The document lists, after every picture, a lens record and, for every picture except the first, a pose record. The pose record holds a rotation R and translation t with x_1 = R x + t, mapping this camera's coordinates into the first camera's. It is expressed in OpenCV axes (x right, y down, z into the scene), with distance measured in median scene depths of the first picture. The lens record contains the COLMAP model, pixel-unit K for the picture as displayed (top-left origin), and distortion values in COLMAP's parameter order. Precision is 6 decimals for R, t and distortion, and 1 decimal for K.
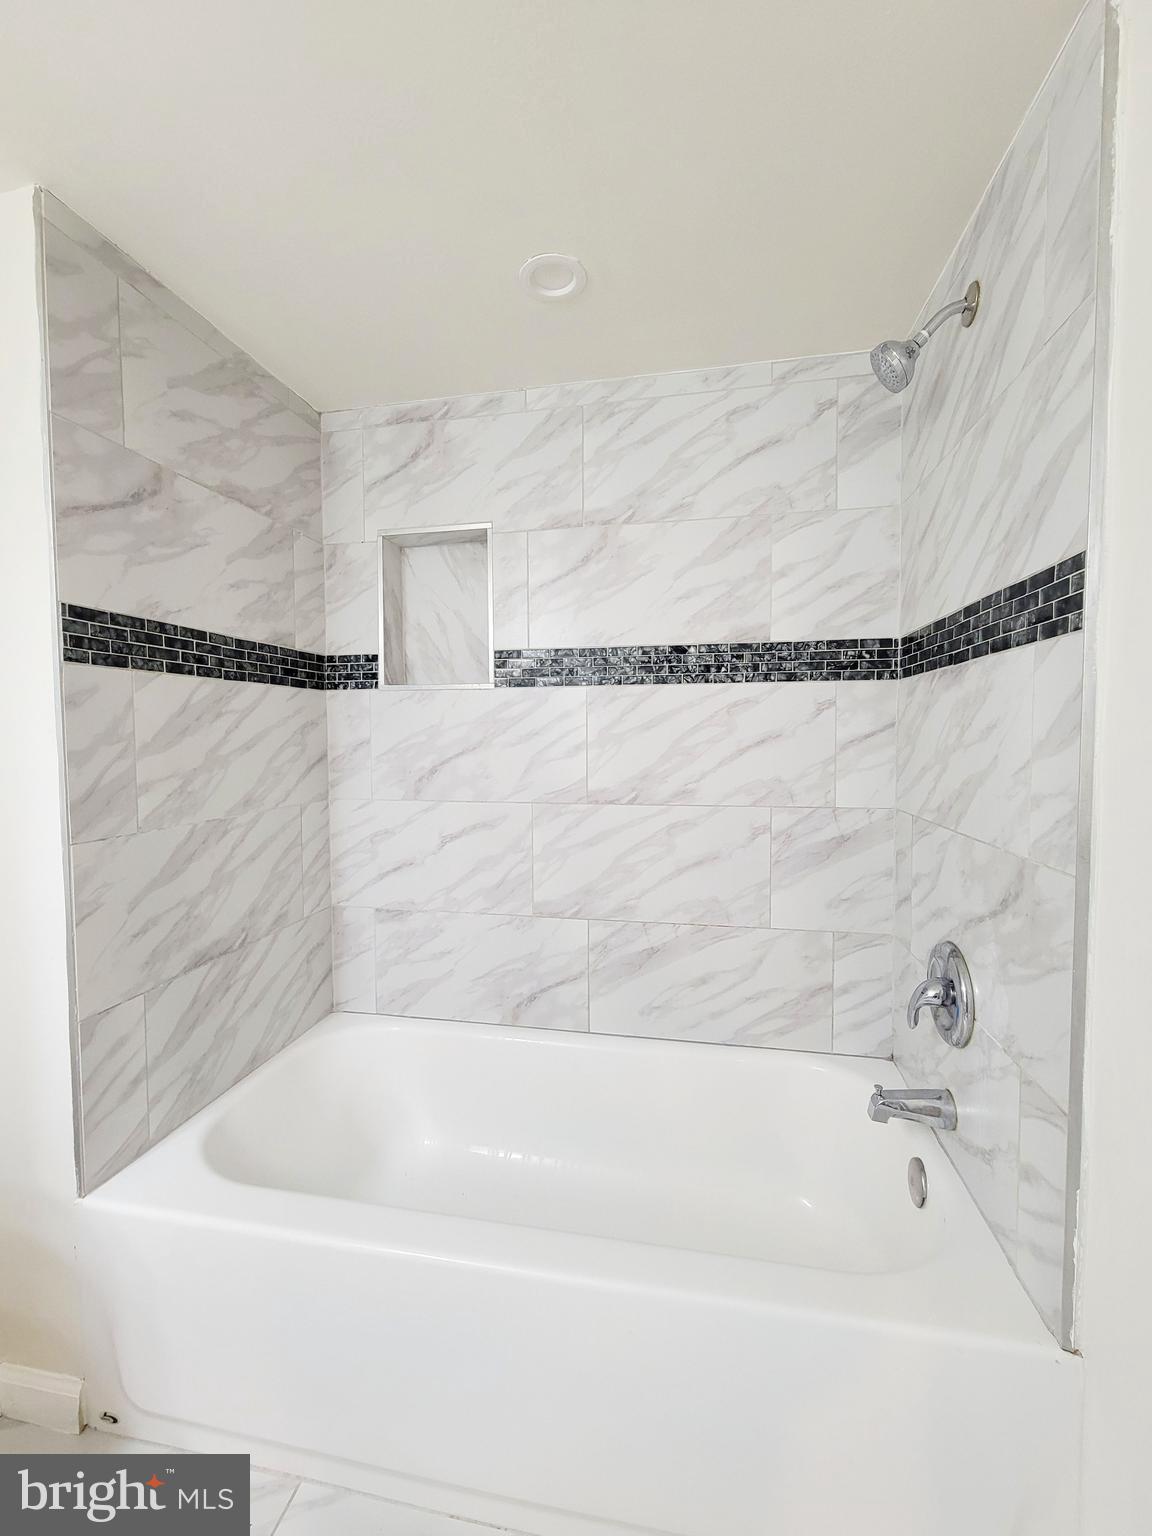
lens RADIAL K [[630.9, 0, 579.5], [0, 630.9, 765.8], [0, 0, 1]] dist [-0.003952, 0.001689]
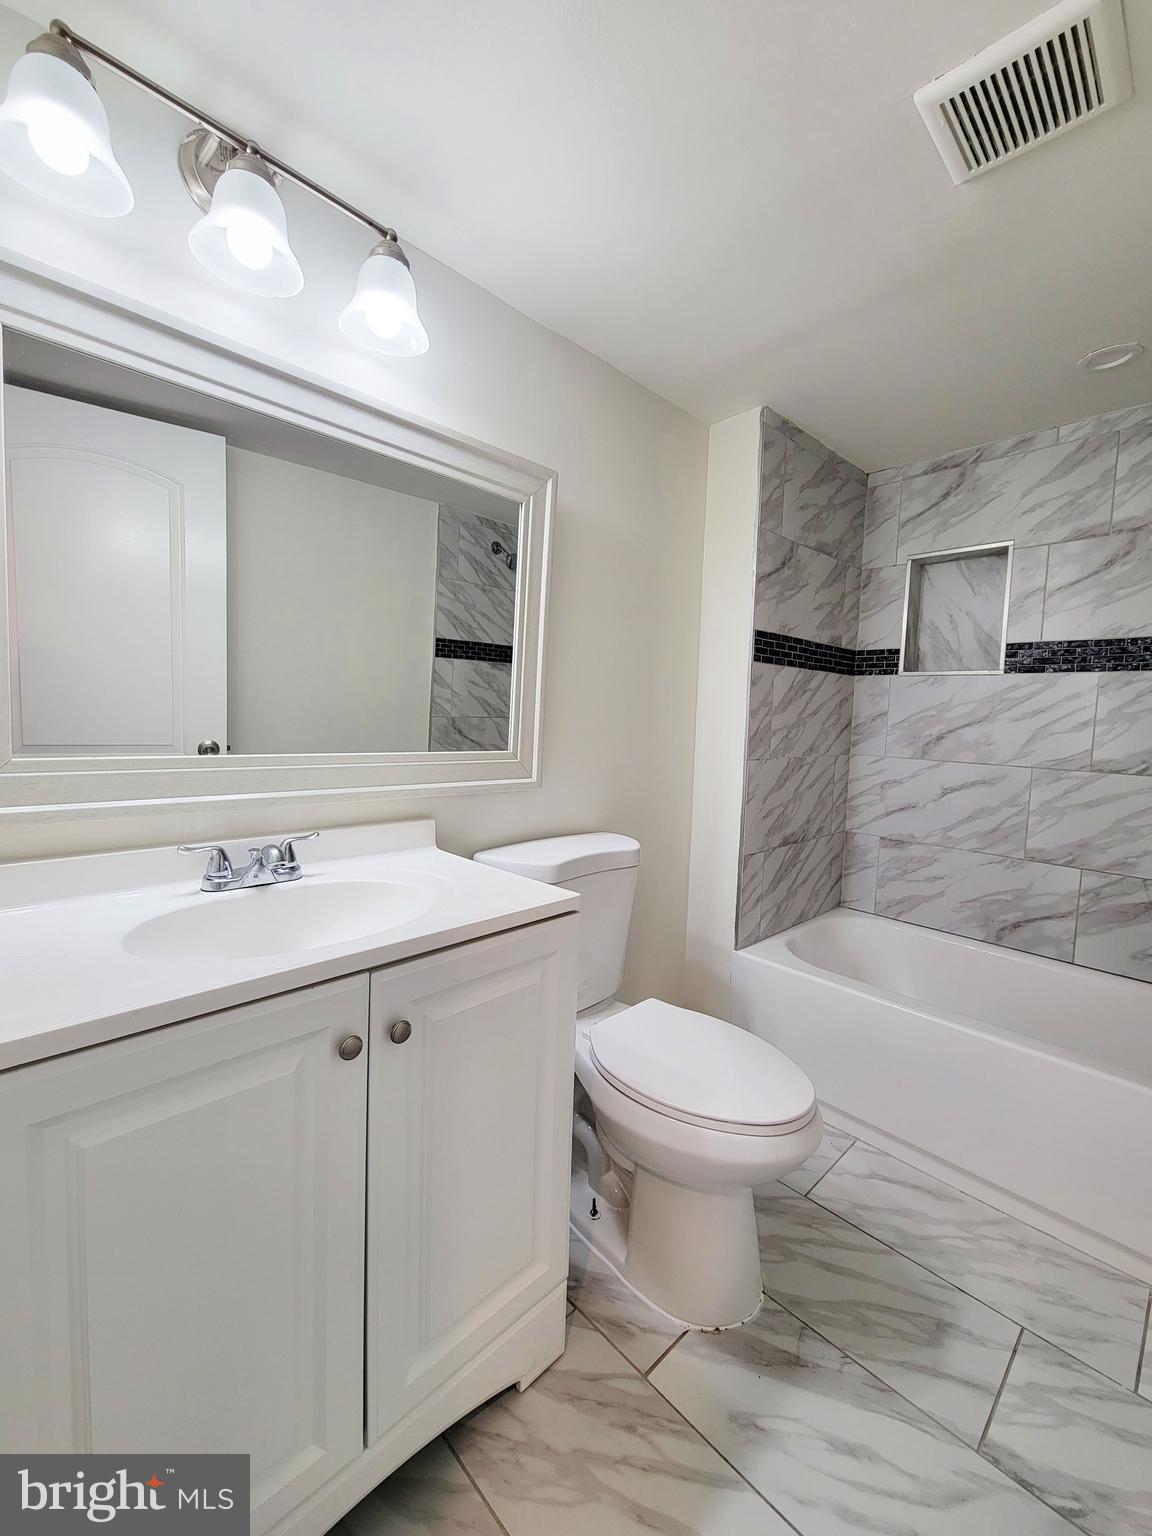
lens RADIAL K [[630.9, 0, 578.4], [0, 630.9, 763.4], [0, 0, 1]] dist [-0.003952, 0.001689]
pose [[0.815941, 0.076763, -0.573016, -0.095381], [-0.064599, 0.997045, 0.041583, 0.057743], [0.574514, 0.003087, 0.818489, -0.517327]]
